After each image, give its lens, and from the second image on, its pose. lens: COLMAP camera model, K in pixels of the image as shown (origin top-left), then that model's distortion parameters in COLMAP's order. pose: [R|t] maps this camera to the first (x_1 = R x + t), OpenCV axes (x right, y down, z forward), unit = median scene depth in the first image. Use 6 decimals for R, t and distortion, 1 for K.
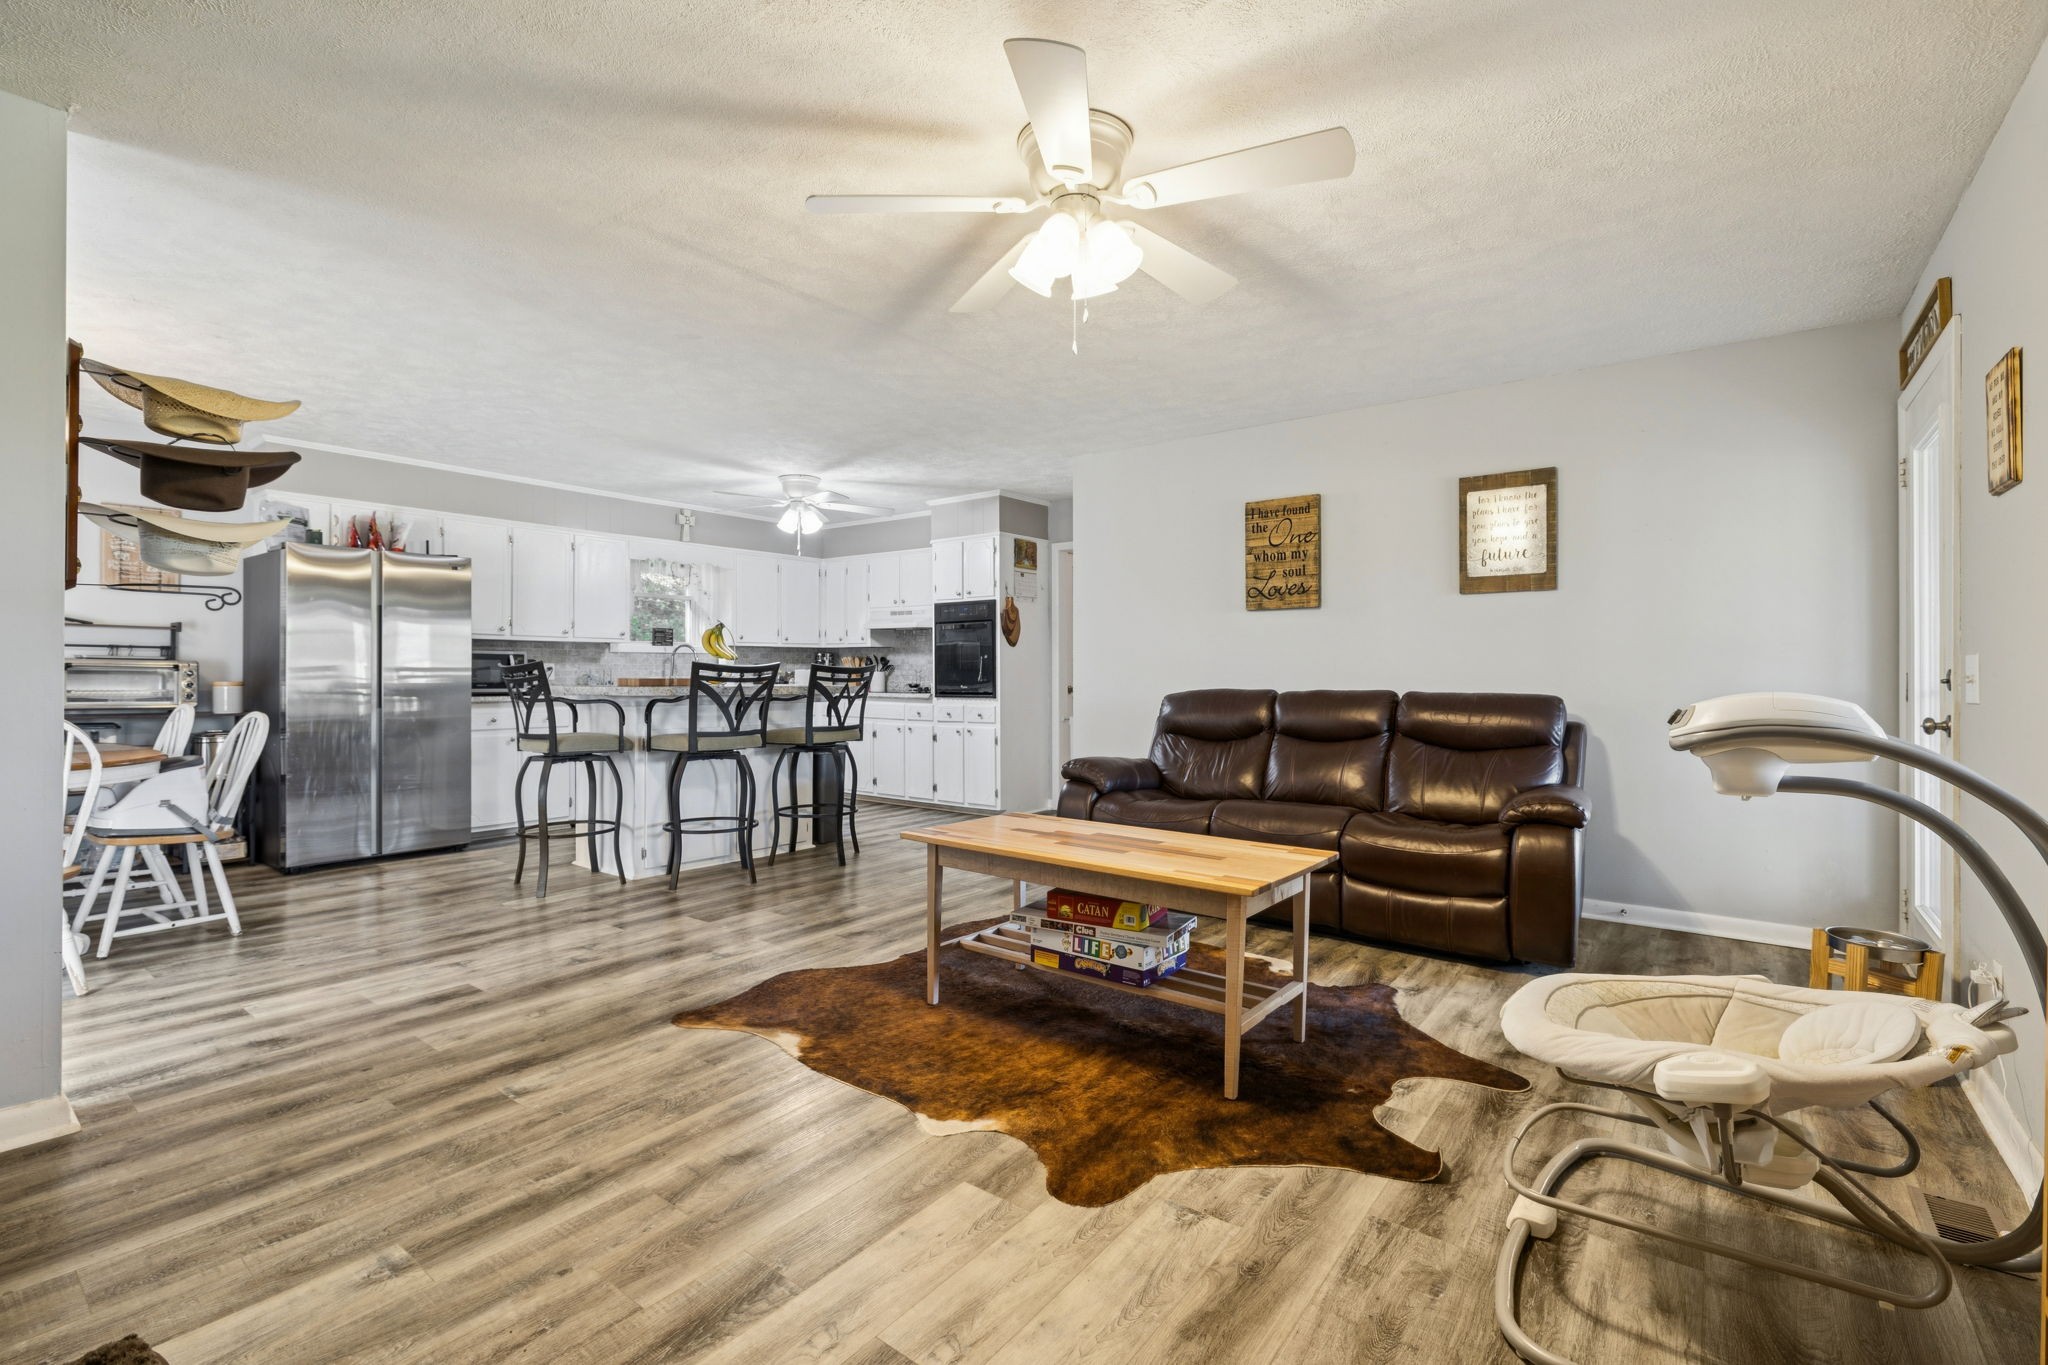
lens RADIAL K [[895.7, 0, 1024.0], [0, 895.7, 682.5], [0, 0, 1]] dist [-0.024643, 0.000336]
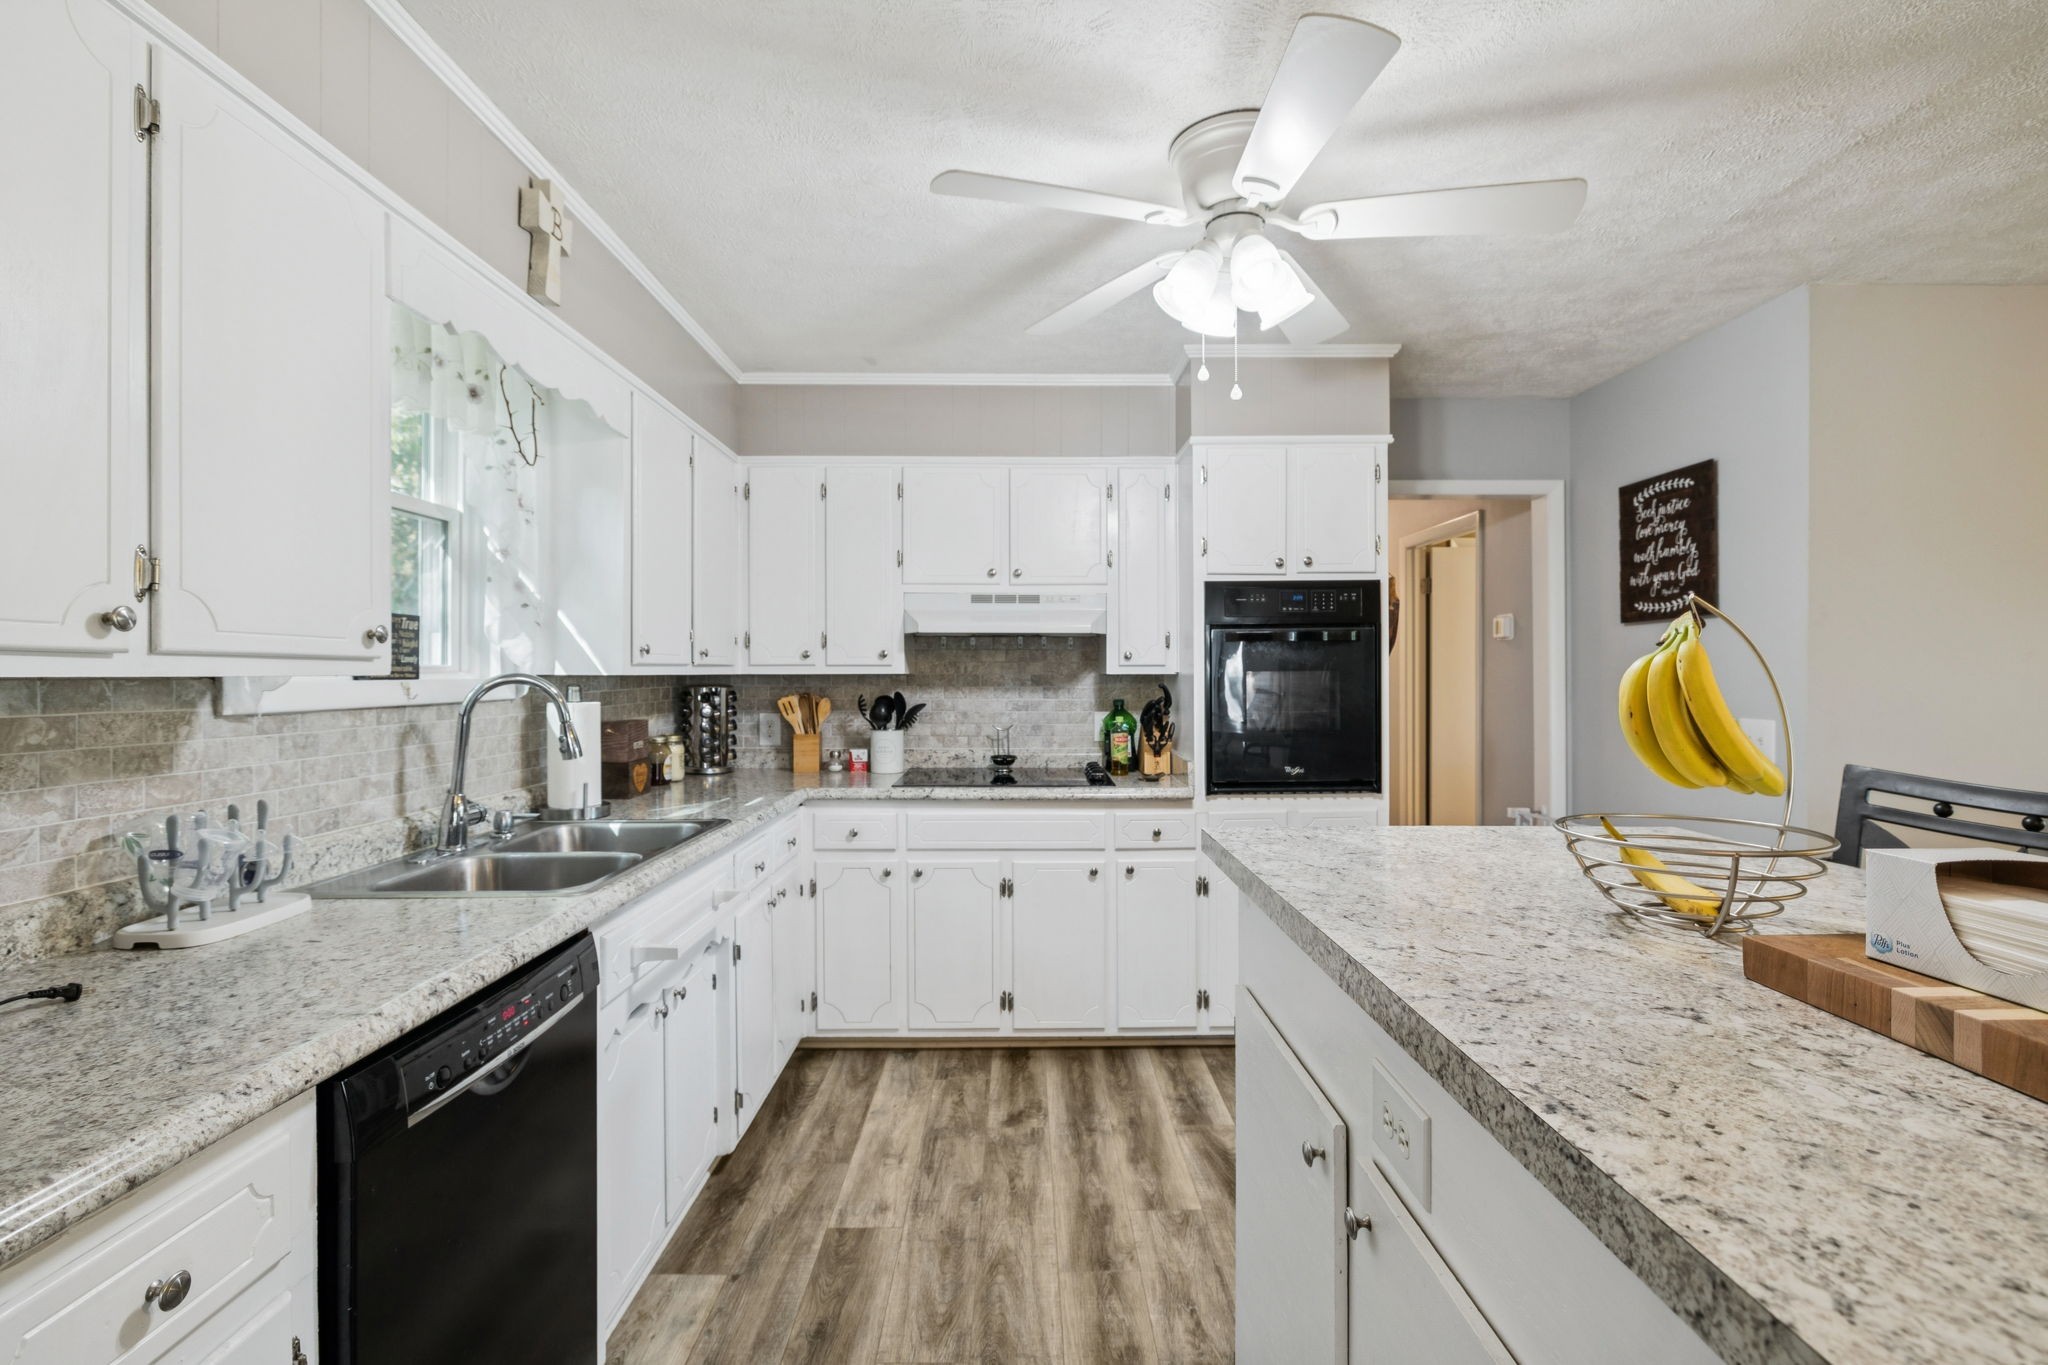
lens RADIAL K [[895.7, 0, 1024.0], [0, 895.7, 682.5], [0, 0, 1]] dist [-0.024643, 0.000336]
pose [[0.791544, -0.008857, 0.611048, -0.461113], [0.011251, 0.999937, -0.000081, -0.041858], [-0.611008, 0.006939, 0.791594, 0.746088]]
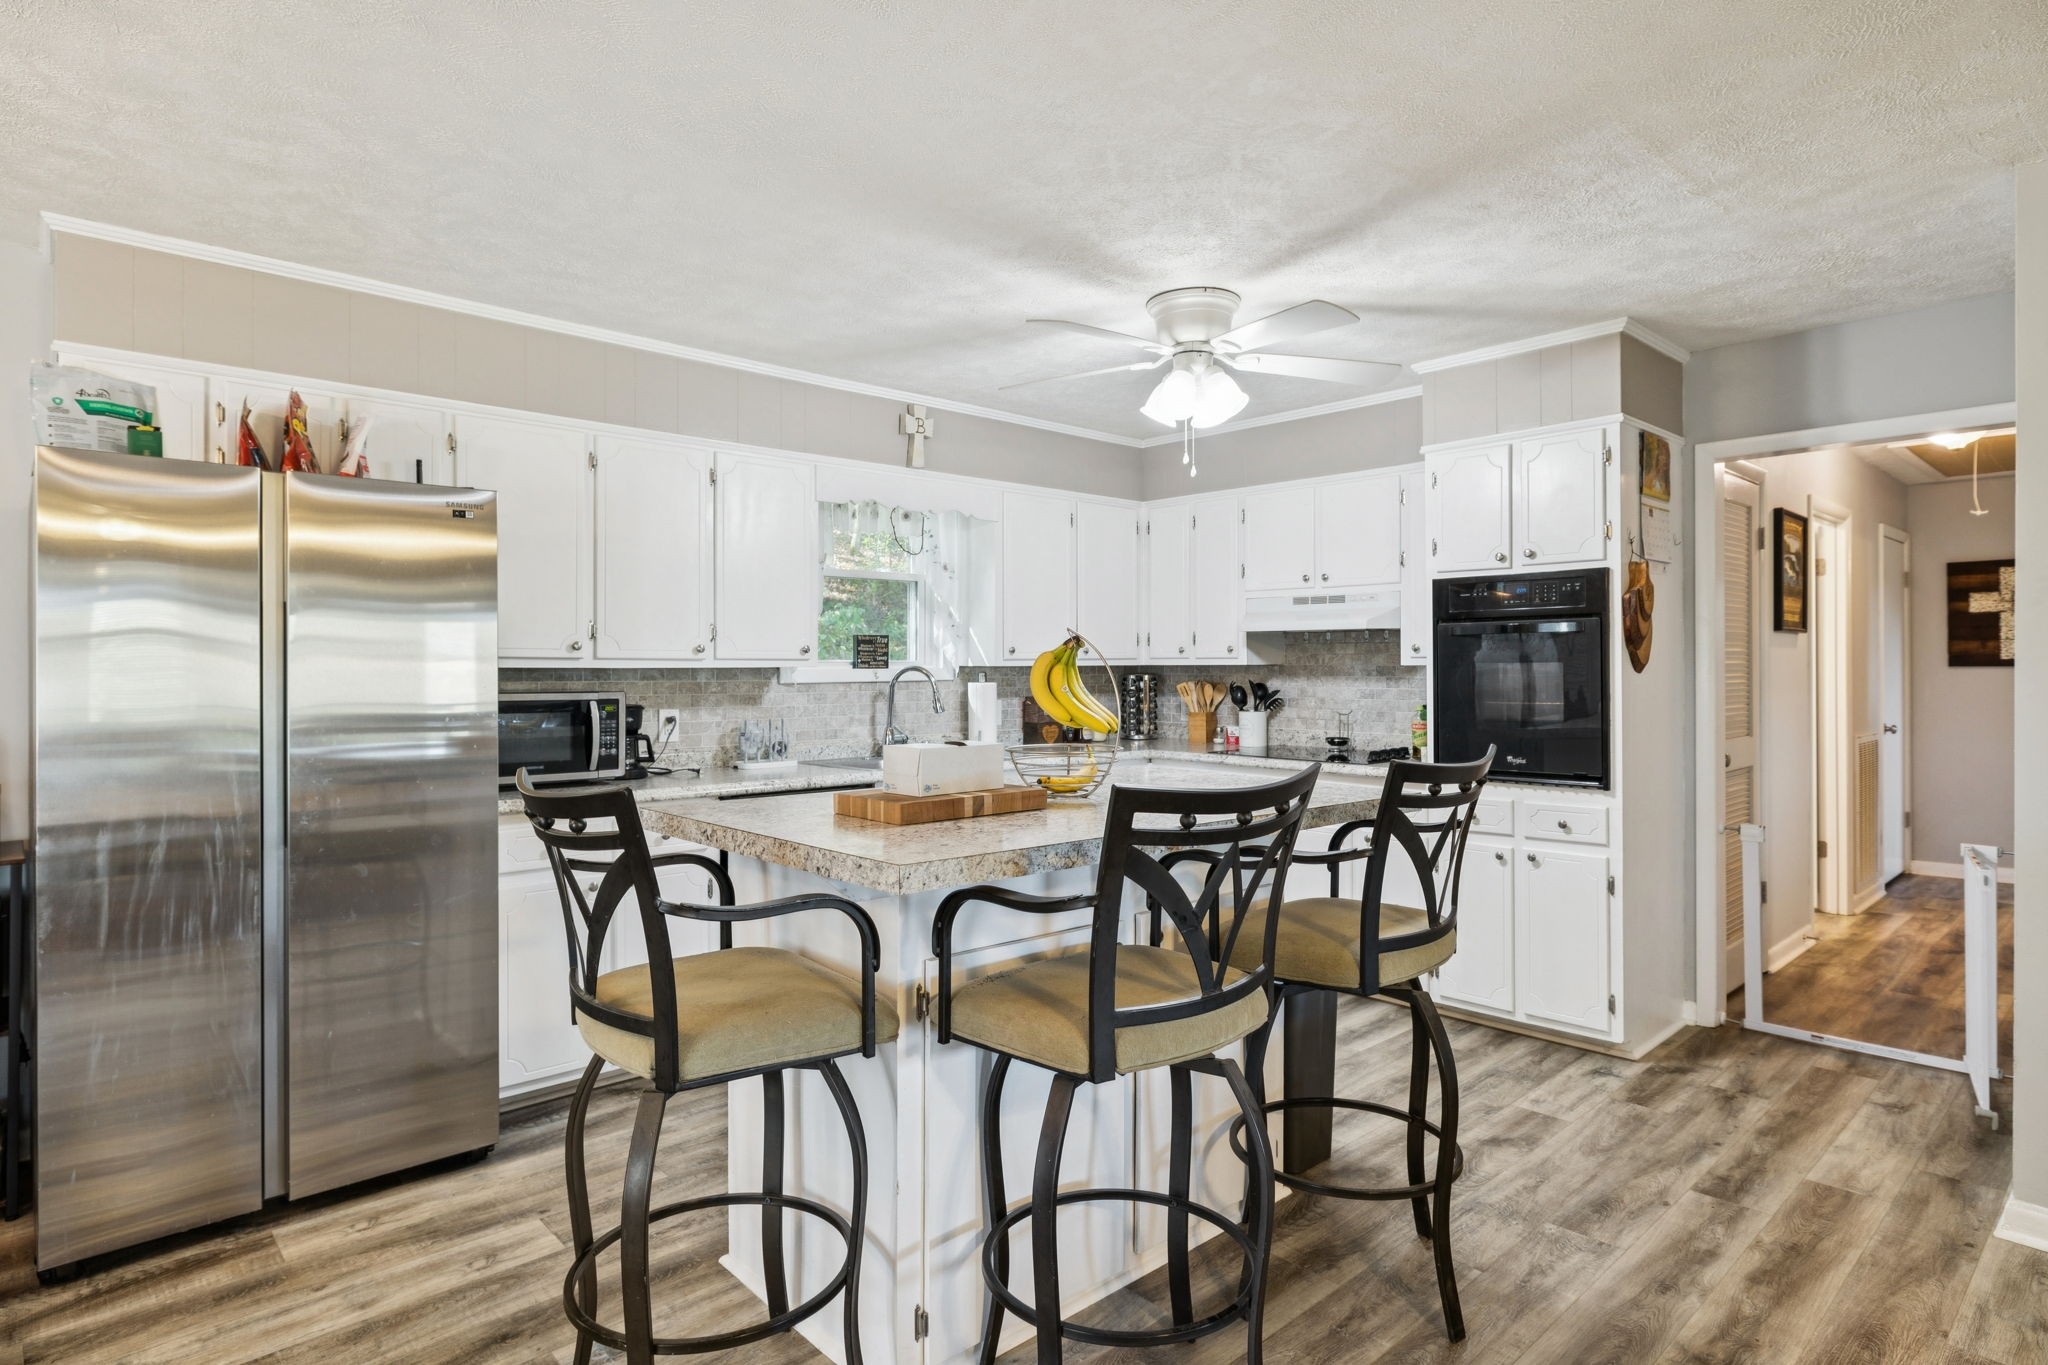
lens RADIAL K [[1070.8, 0, 1024.0], [0, 1070.8, 682.5], [0, 0, 1]] dist [-0.029163, -0.000006]
pose [[0.983968, -0.001517, -0.178340, -0.223630], [0.002234, 0.999990, 0.003820, -0.038570], [0.178332, -0.004157, 0.983962, 0.431687]]
